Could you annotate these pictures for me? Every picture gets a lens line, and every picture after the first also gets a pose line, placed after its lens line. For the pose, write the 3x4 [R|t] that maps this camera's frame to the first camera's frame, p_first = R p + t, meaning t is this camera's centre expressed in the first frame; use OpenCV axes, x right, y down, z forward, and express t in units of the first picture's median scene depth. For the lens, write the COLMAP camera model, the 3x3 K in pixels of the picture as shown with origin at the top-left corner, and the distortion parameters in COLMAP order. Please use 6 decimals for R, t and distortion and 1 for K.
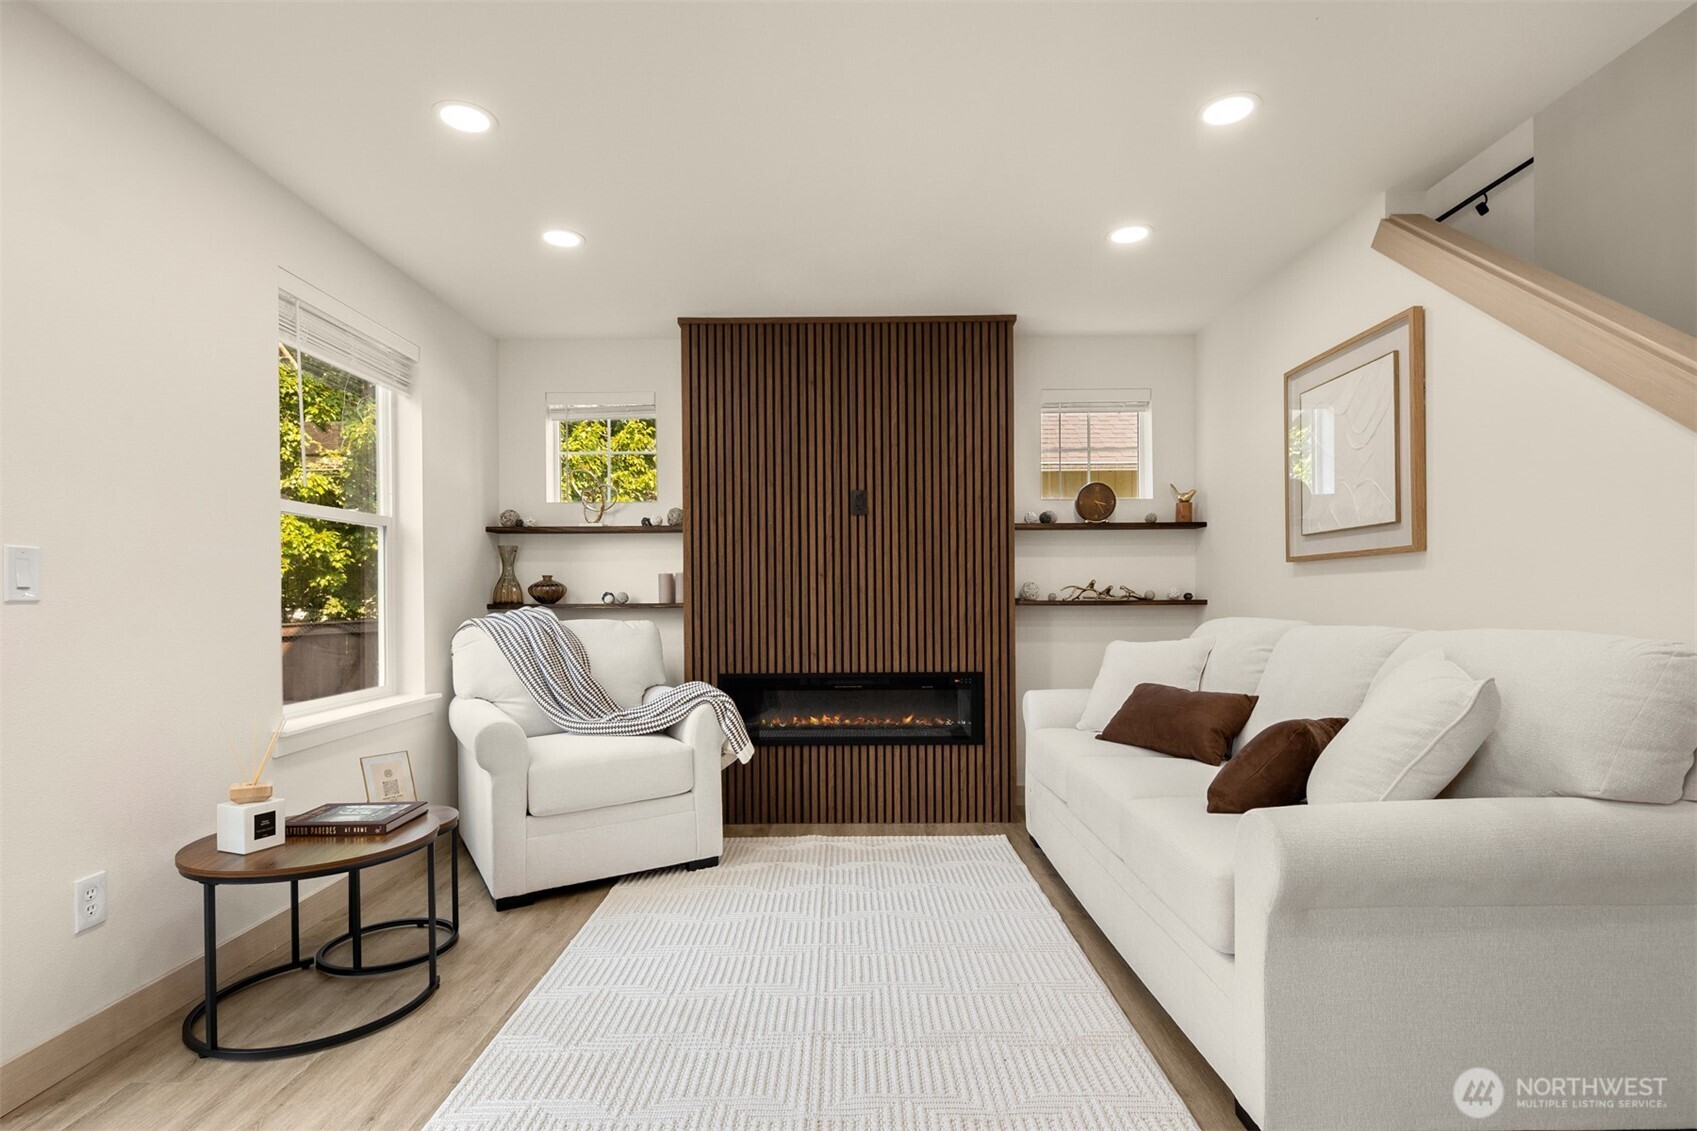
lens RADIAL K [[819.8, 0, 844.5], [0, 819.8, 603.2], [0, 0, 1]] dist [-0.000086, -0.000092]
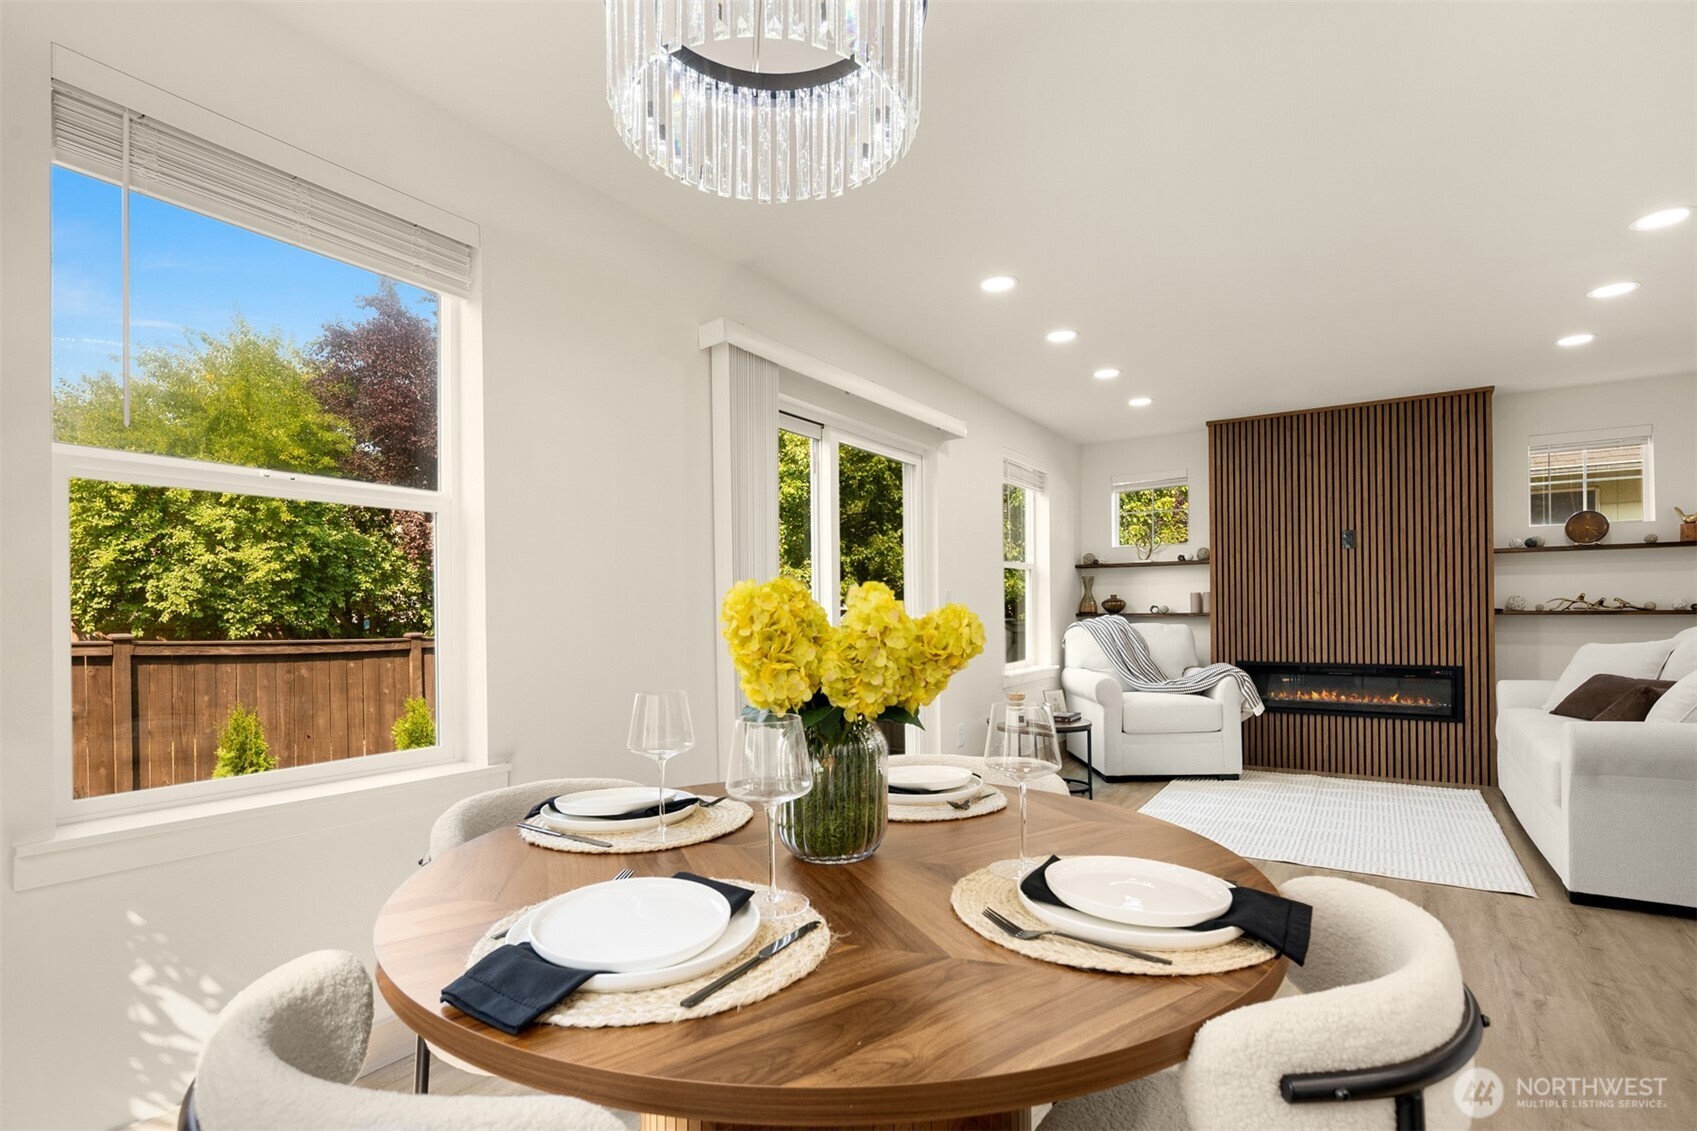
lens RADIAL K [[818.9, 0, 841.8], [0, 818.9, 610.8], [0, 0, 1]] dist [0.000389, -0.000855]
pose [[0.837177, -0.001398, -0.546930, 0.056089], [-0.001561, 0.999987, -0.004947, 0.004917], [0.546930, 0.004995, 0.837163, -0.608553]]
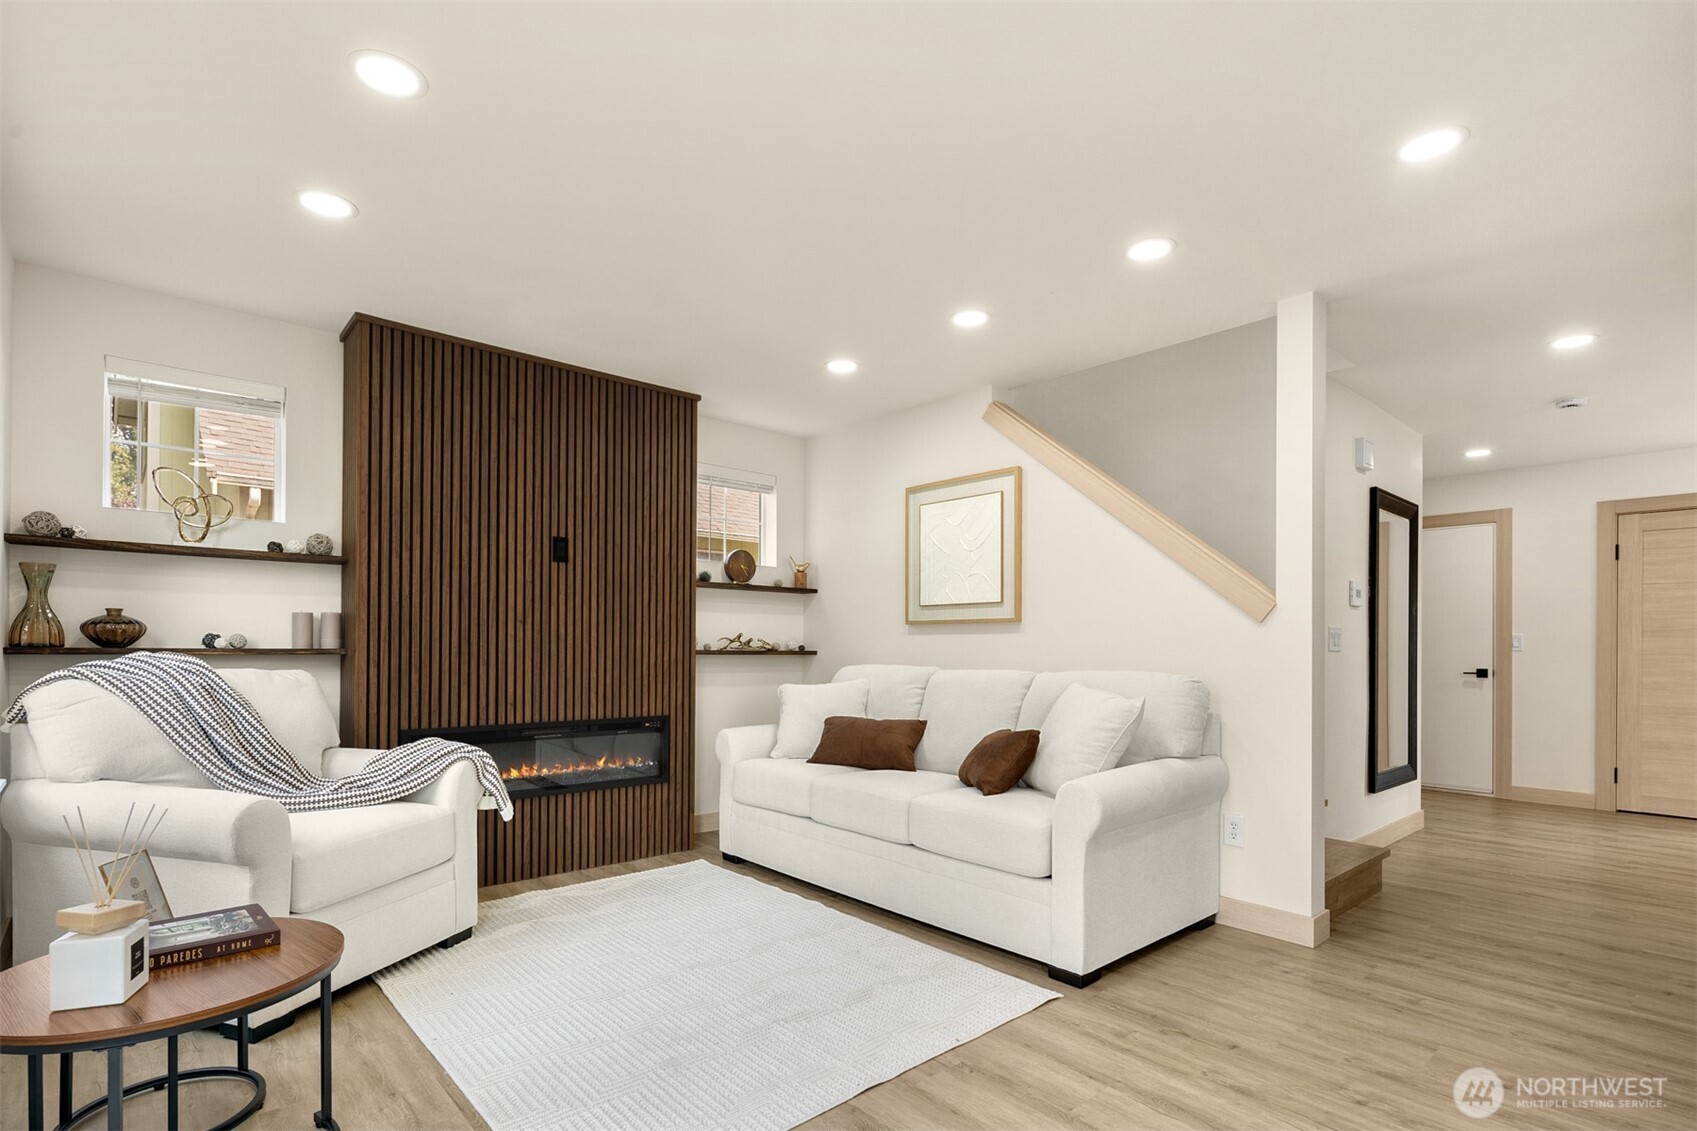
lens RADIAL K [[824.3, 0, 839.3], [0, 824.3, 644.4], [0, 0, 1]] dist [0.002495, 0.000189]
pose [[0.745857, 0.014535, 0.665948, -0.392615], [-0.008726, 0.999889, -0.012050, 0.001070], [-0.666049, 0.003177, 0.745901, 0.032497]]
